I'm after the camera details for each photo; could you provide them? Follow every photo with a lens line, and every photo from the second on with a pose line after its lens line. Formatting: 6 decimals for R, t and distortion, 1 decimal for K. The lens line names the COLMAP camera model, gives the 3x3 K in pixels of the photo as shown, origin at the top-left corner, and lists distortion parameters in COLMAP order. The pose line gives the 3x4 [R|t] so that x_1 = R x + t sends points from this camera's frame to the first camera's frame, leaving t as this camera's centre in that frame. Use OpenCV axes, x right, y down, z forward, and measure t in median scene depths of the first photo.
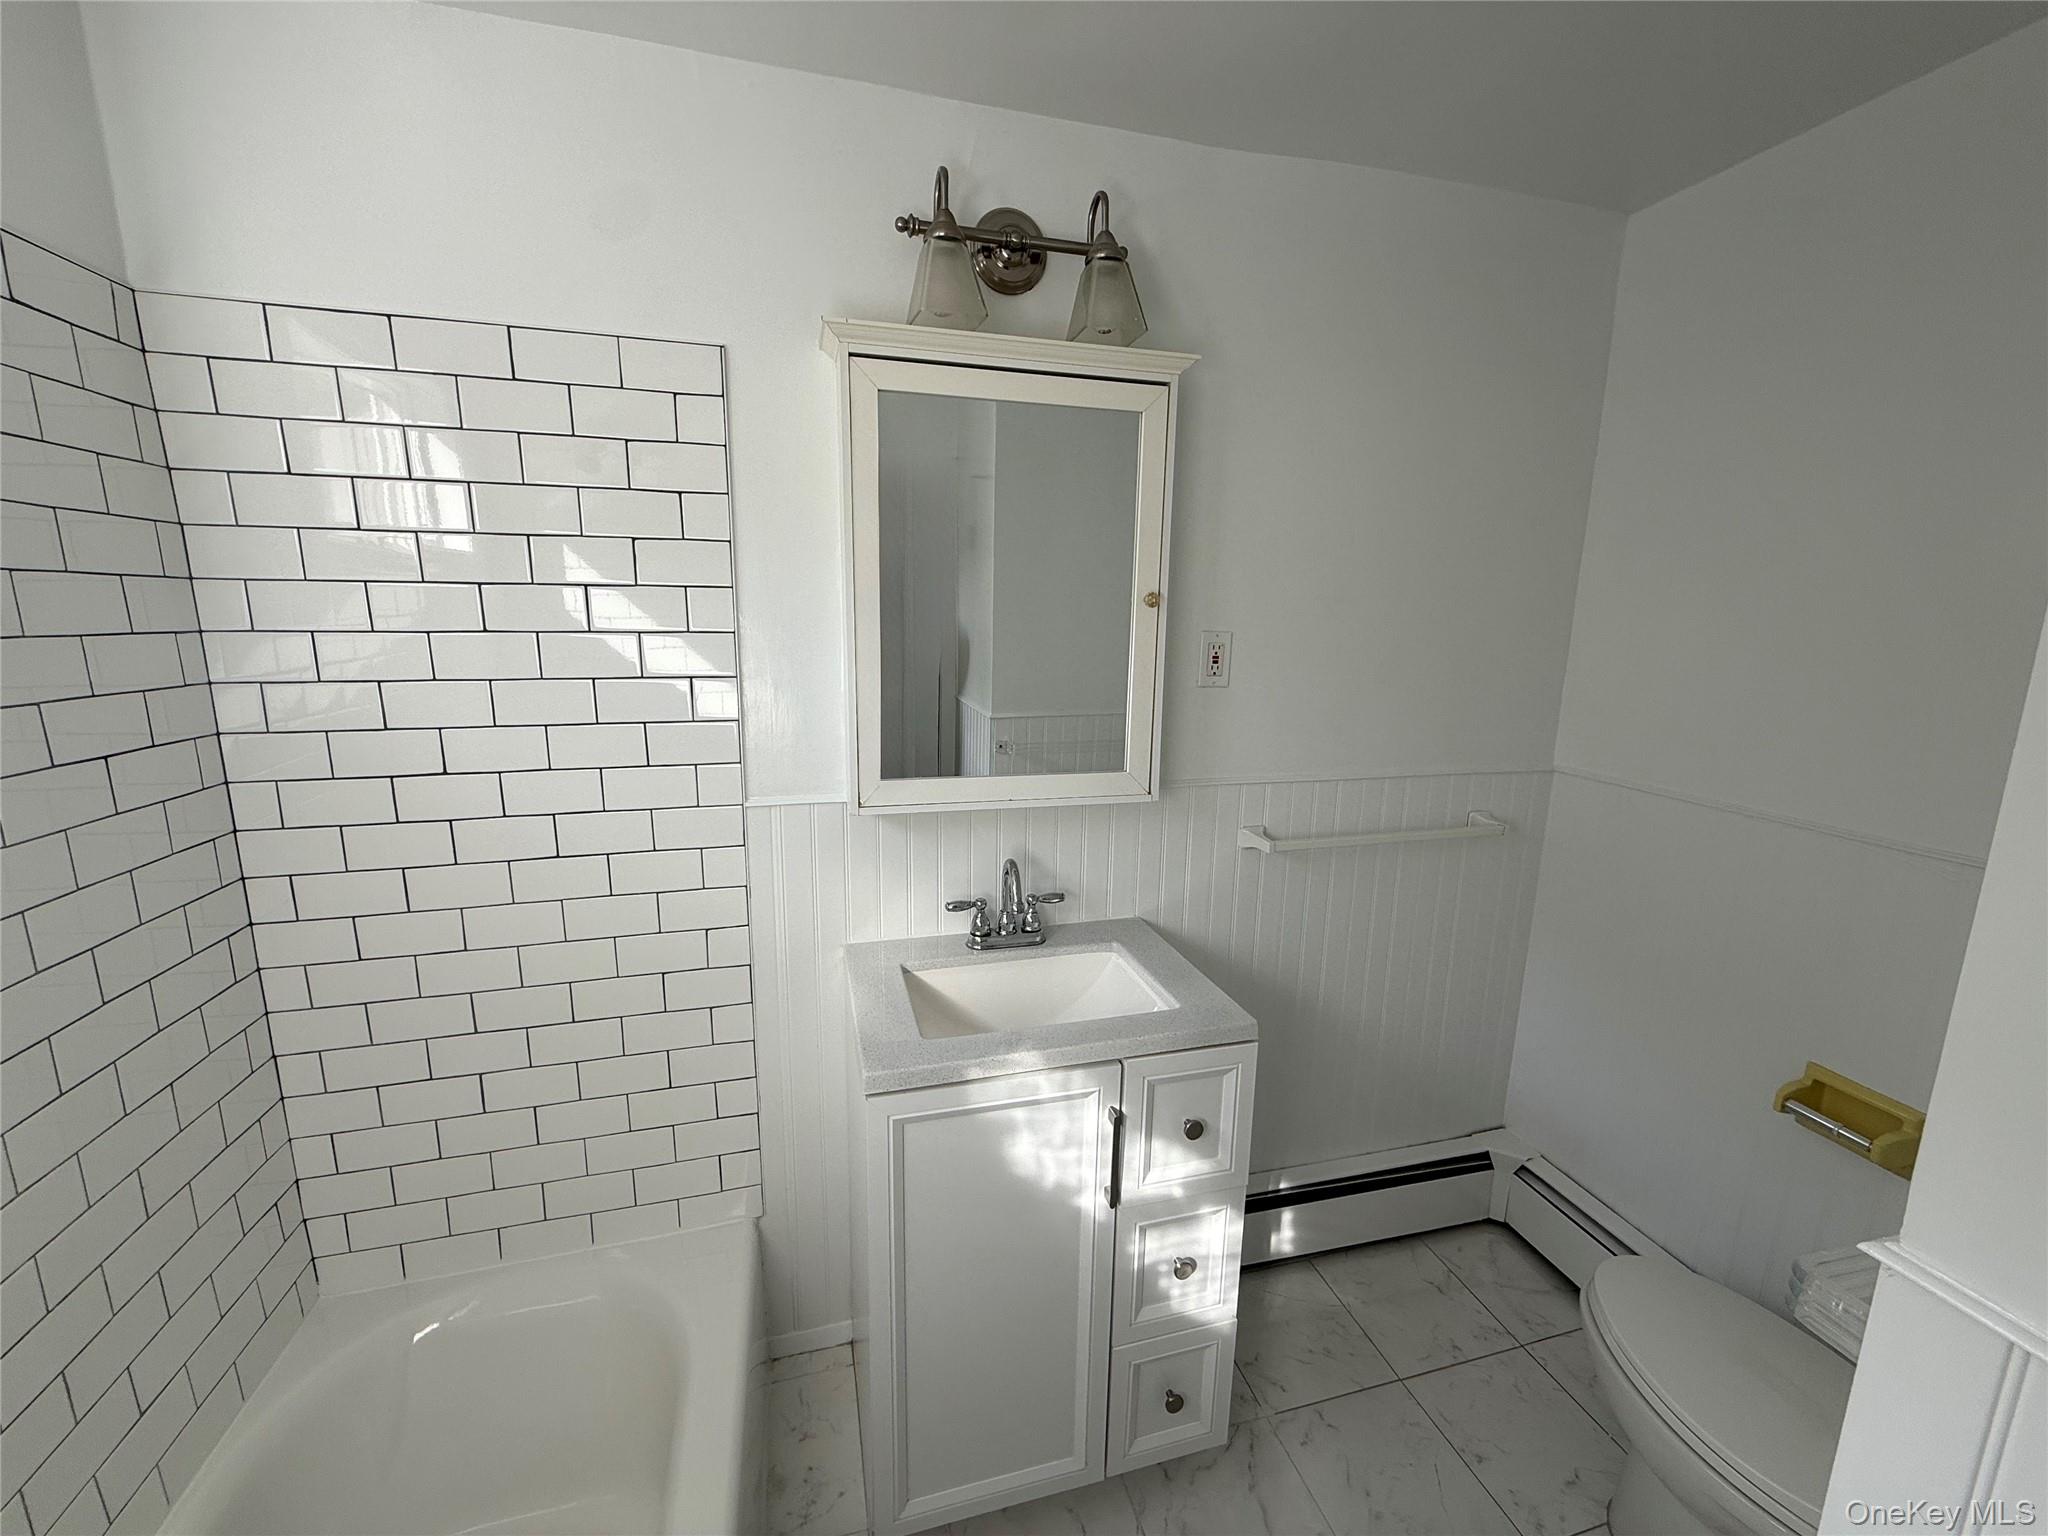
lens RADIAL K [[813.2, 0, 1022.9], [0, 813.2, 768.8], [0, 0, 1]] dist [0.002675, 0.000524]
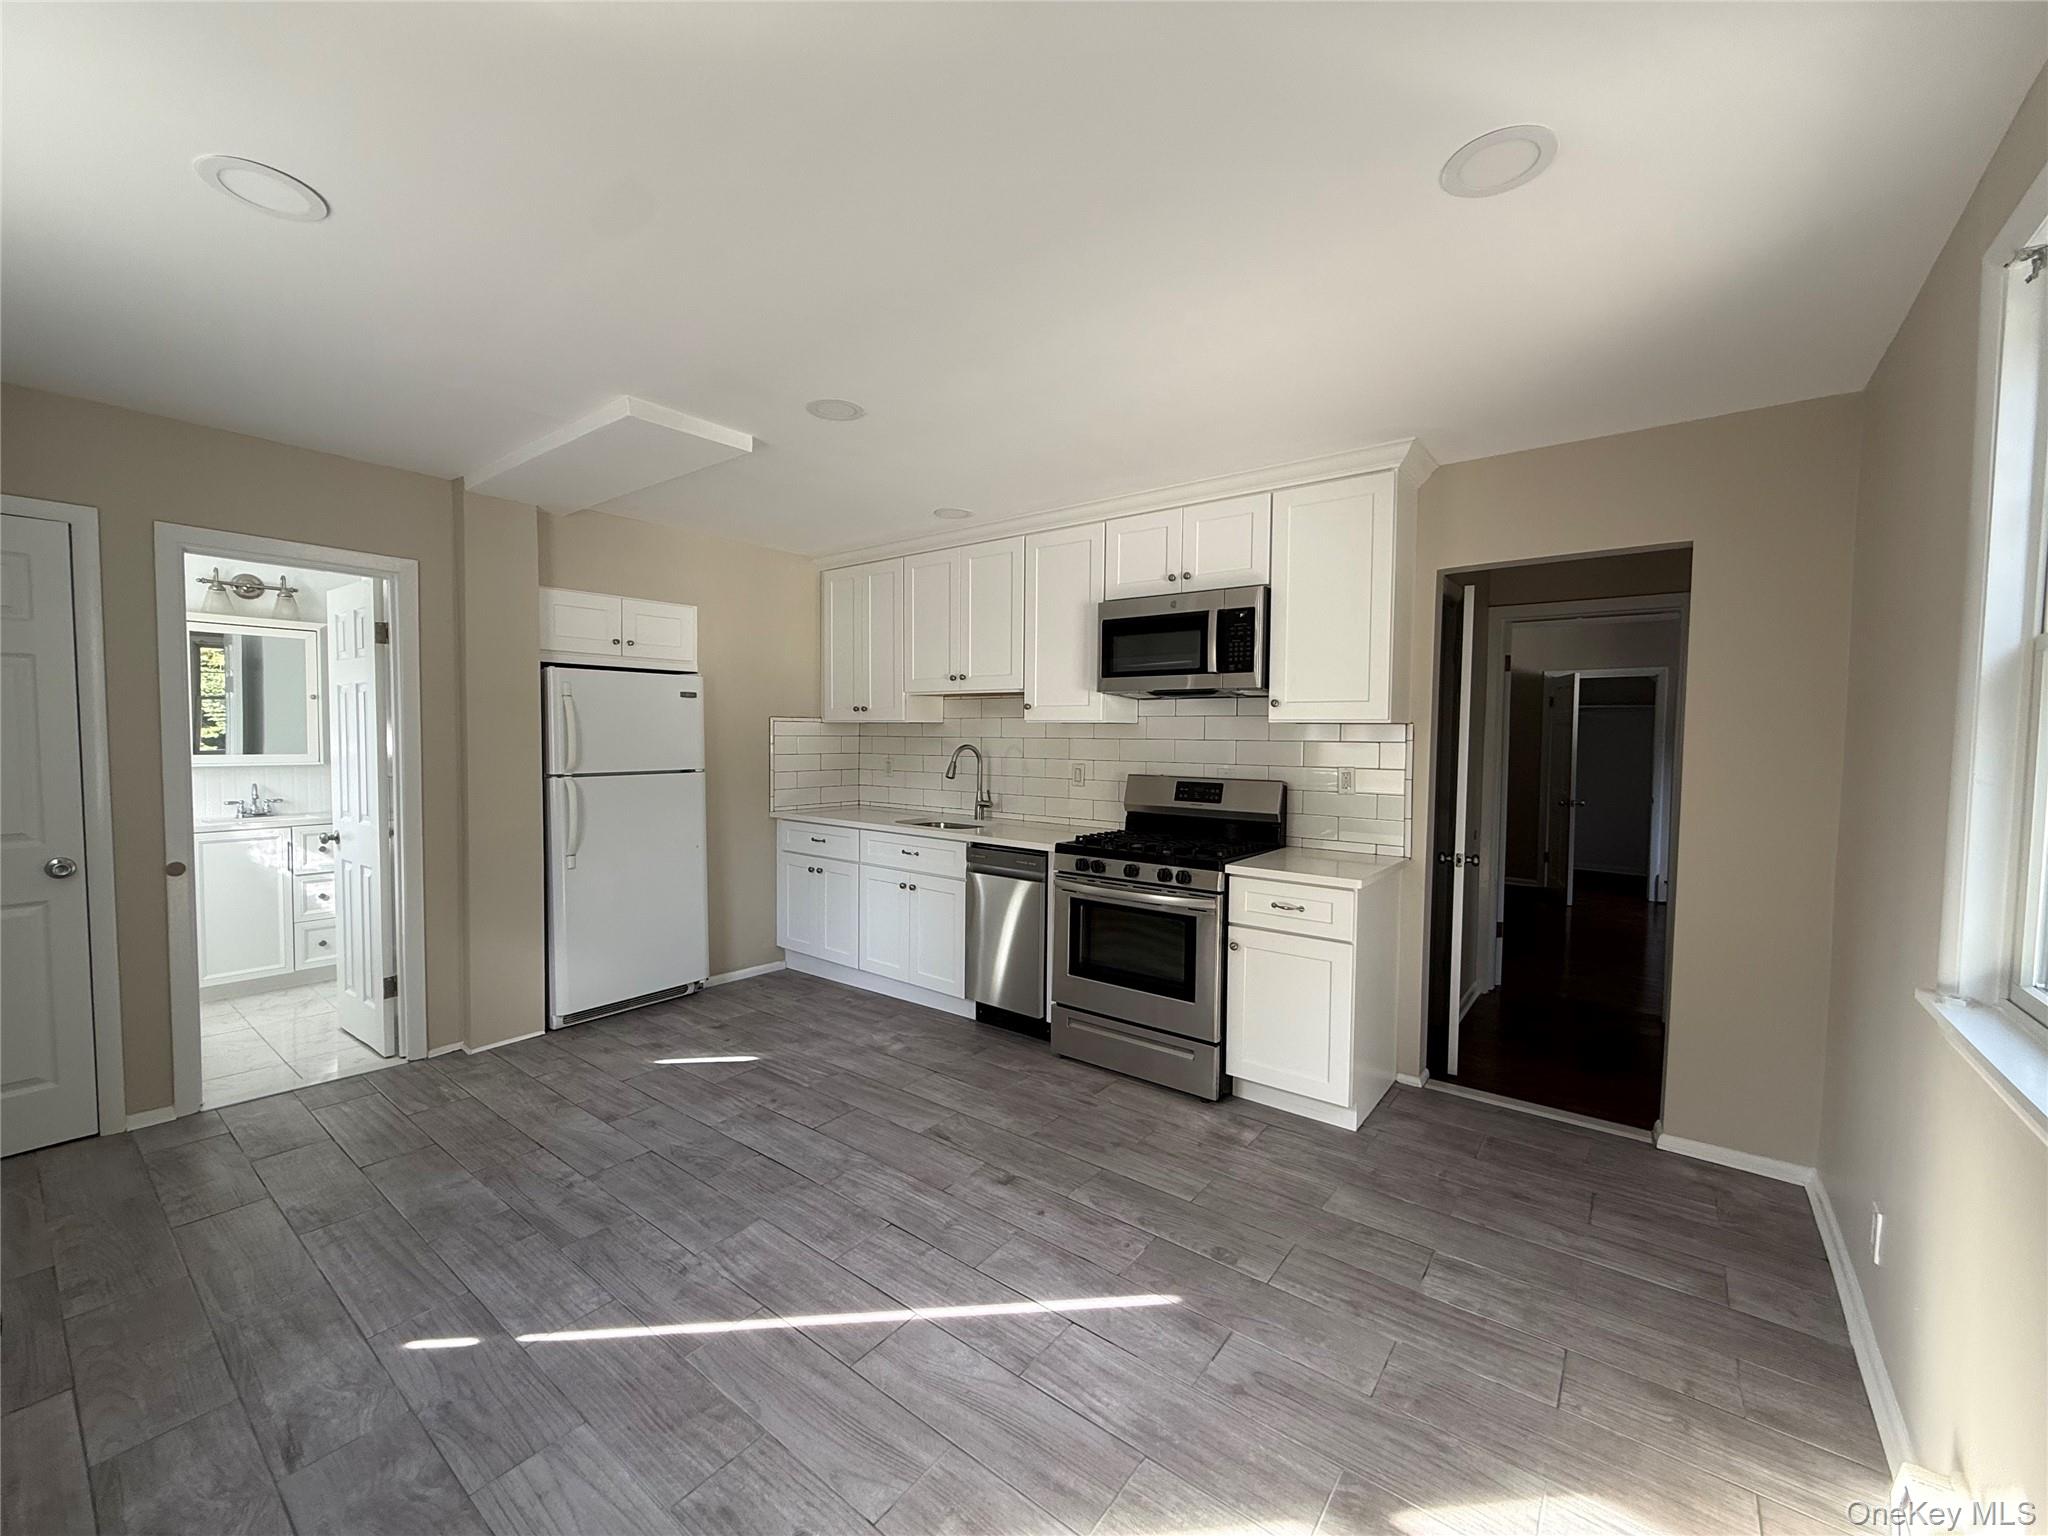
lens RADIAL K [[813.2, 0, 1024.6], [0, 813.2, 767.9], [0, 0, 1]] dist [0.002675, 0.000524]
pose [[0.801099, -0.029013, 0.597829, 0.491761], [0.110368, 0.988857, -0.099904, 0.711843], [-0.588268, 0.146014, 0.795374, -3.217163]]
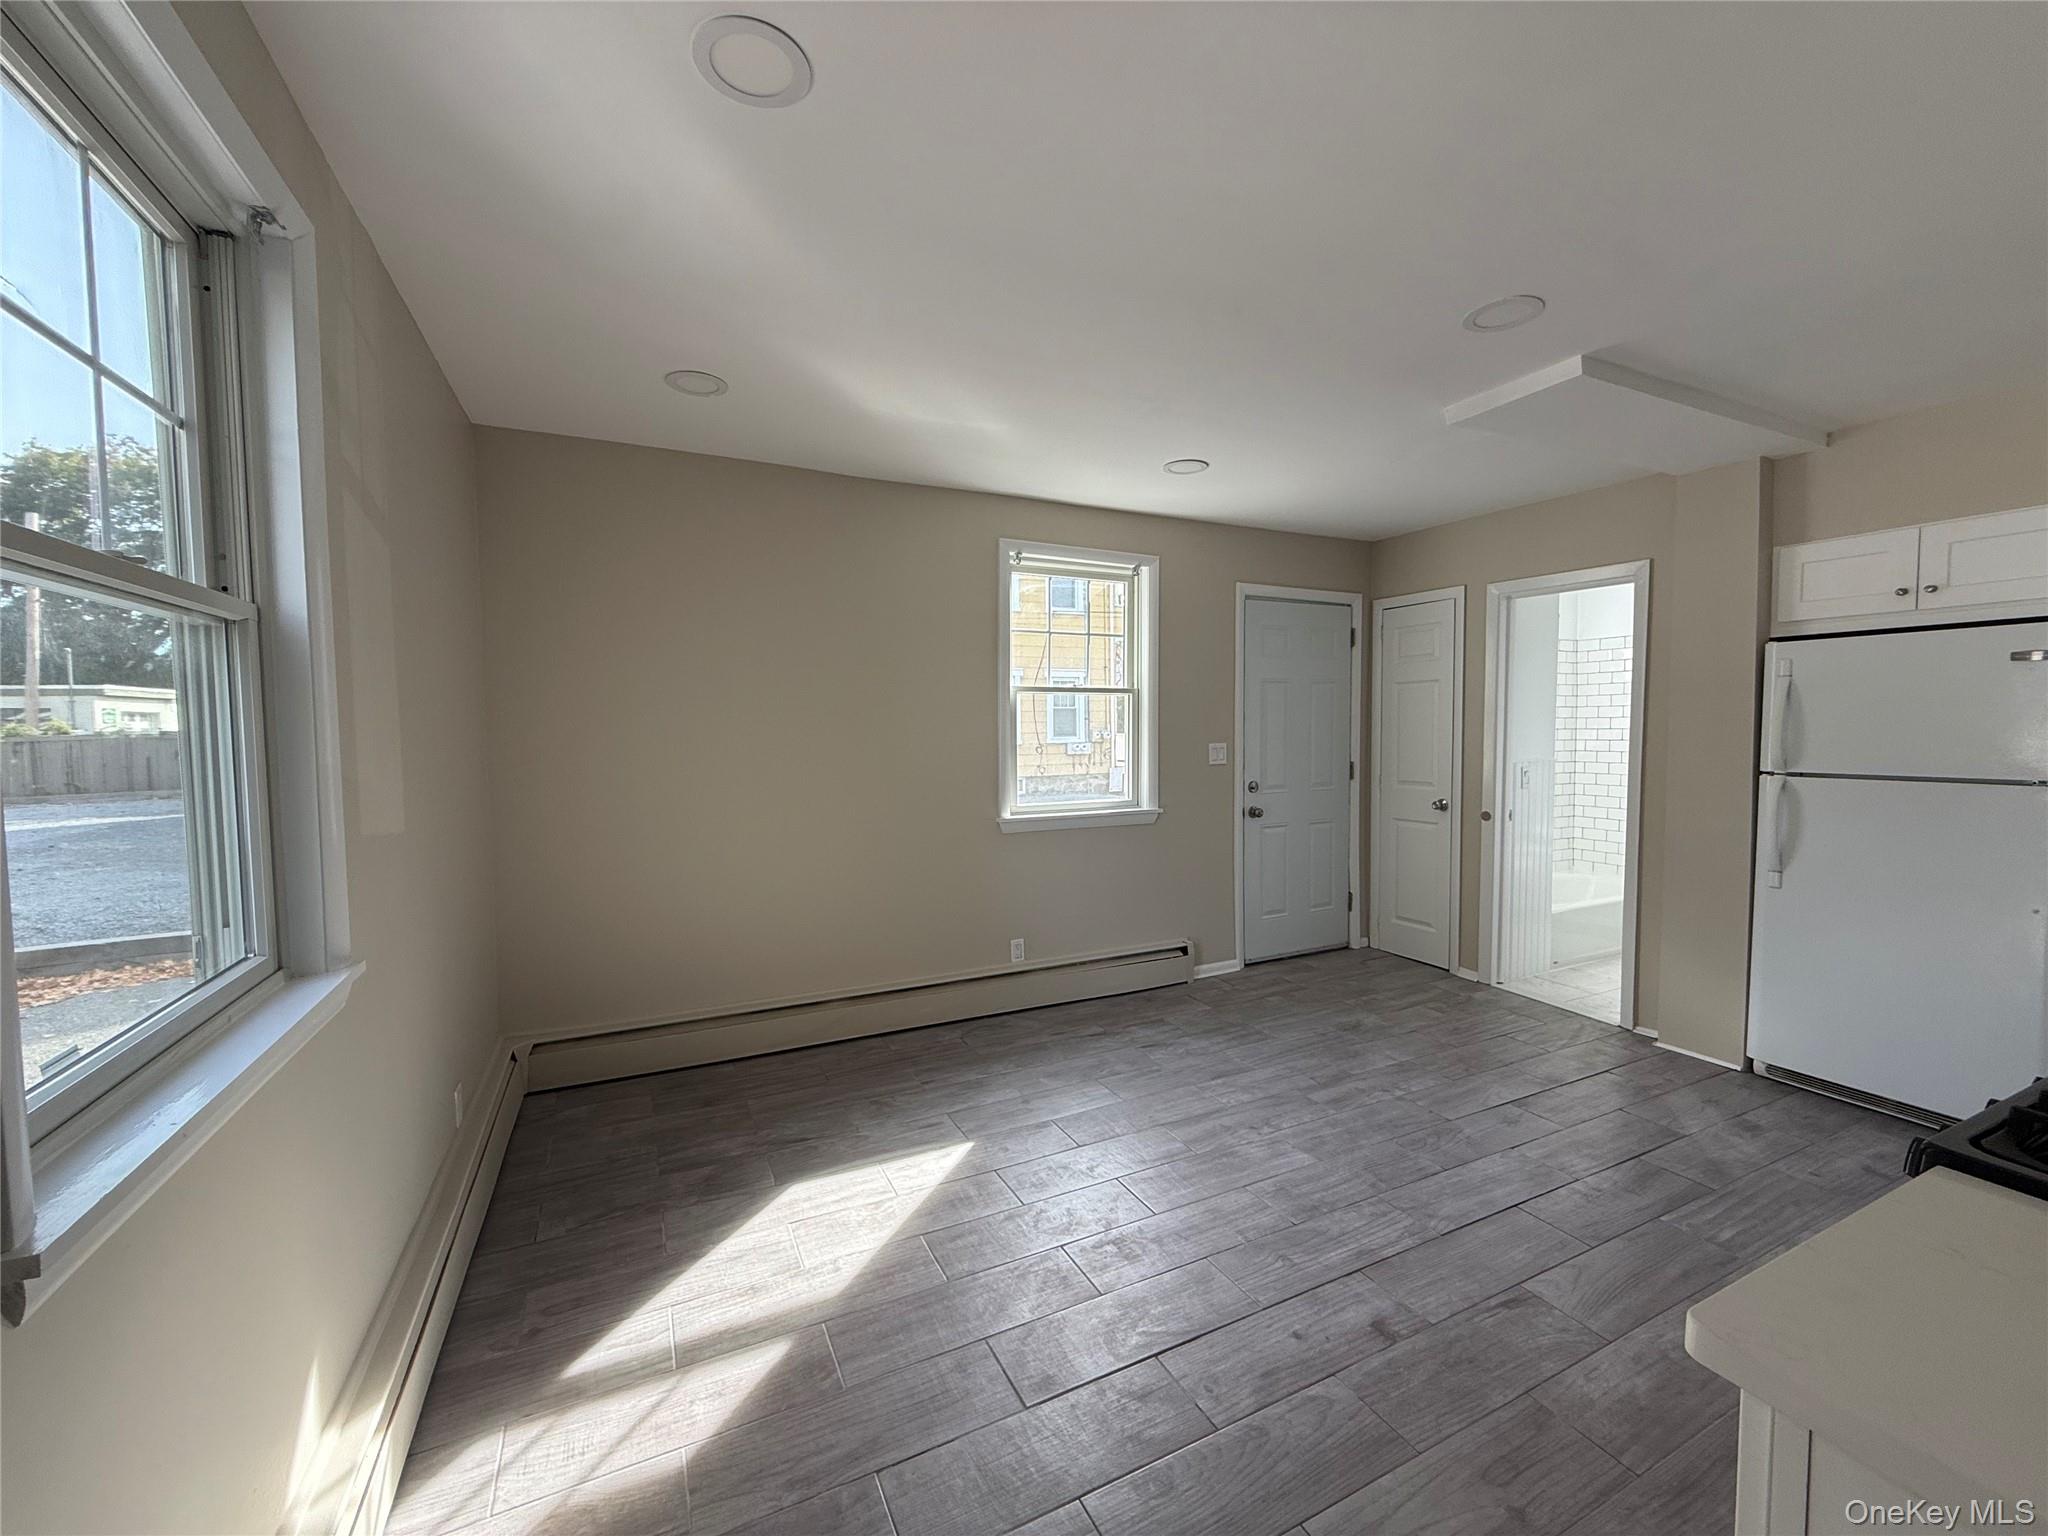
lens RADIAL K [[813.2, 0, 1023.3], [0, 813.2, 765.7], [0, 0, 1]] dist [0.002675, 0.000524]
pose [[0.192370, 0.037764, -0.980596, 3.585722], [-0.178139, 0.984001, 0.002948, 0.606121], [0.965018, 0.174115, 0.196020, -2.329686]]
